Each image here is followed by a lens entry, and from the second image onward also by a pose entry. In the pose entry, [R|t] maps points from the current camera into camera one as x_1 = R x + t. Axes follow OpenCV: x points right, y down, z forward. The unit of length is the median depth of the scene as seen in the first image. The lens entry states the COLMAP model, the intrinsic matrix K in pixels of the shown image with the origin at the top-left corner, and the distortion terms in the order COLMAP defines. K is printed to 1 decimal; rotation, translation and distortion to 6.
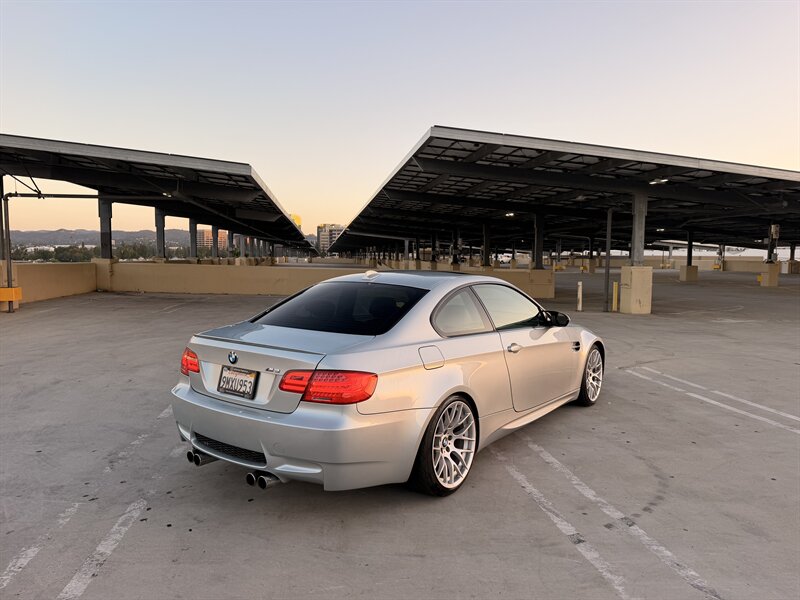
lens RADIAL K [[559.2, 0, 395.2], [0, 559.2, 311.4], [0, 0, 1]] dist [0.067322, -0.083353]
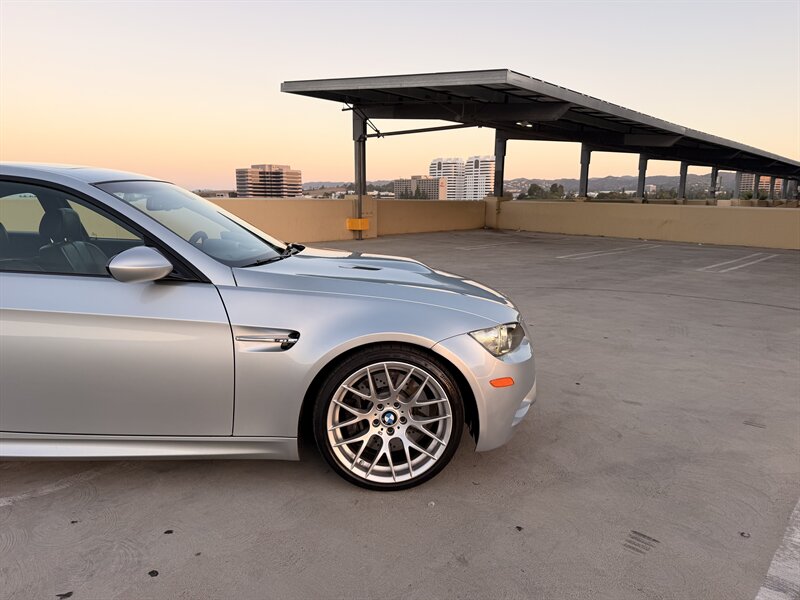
lens RADIAL K [[559.2, 0, 396.7], [0, 559.2, 307.0], [0, 0, 1]] dist [0.067322, -0.083353]
pose [[0.635894, 0.144092, -0.758206, 0.276727], [-0.078001, 0.989385, 0.122608, -0.008850], [0.767825, -0.018824, 0.640383, 0.315031]]
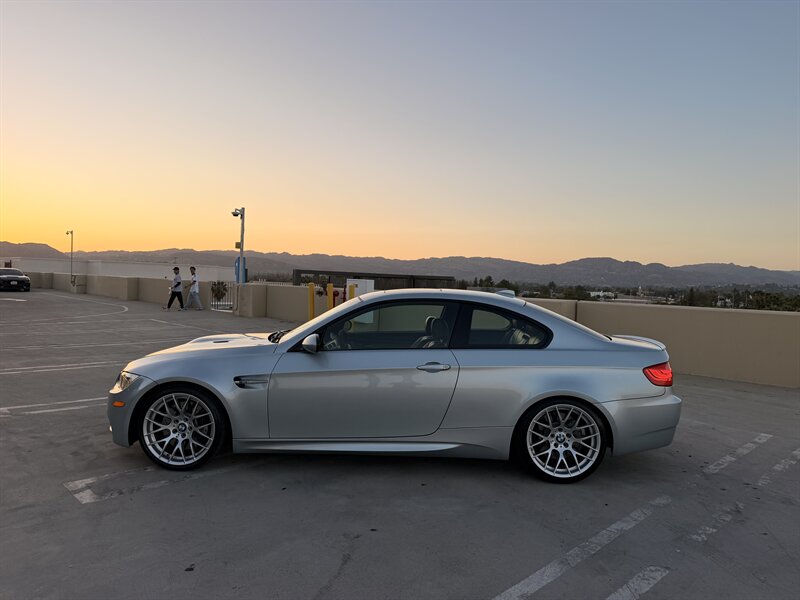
lens RADIAL K [[559.2, 0, 403.1], [0, 559.2, 310.7], [0, 0, 1]] dist [0.067322, -0.083353]
pose [[-0.594429, -0.064759, 0.801536, -0.265069], [0.039857, 0.993154, 0.109799, -0.051672], [-0.803160, 0.097215, -0.587779, 0.577008]]
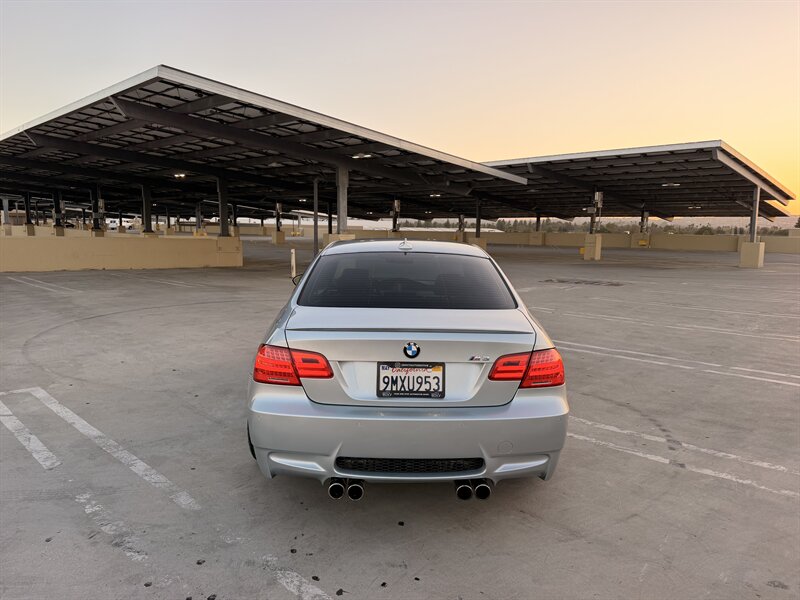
lens RADIAL K [[559.2, 0, 400.4], [0, 559.2, 313.9], [0, 0, 1]] dist [0.067322, -0.083353]
pose [[0.787314, -0.085582, 0.610583, -0.184158], [0.047764, 0.995809, 0.077989, -0.007115], [-0.614699, -0.032238, 0.788103, 0.095041]]
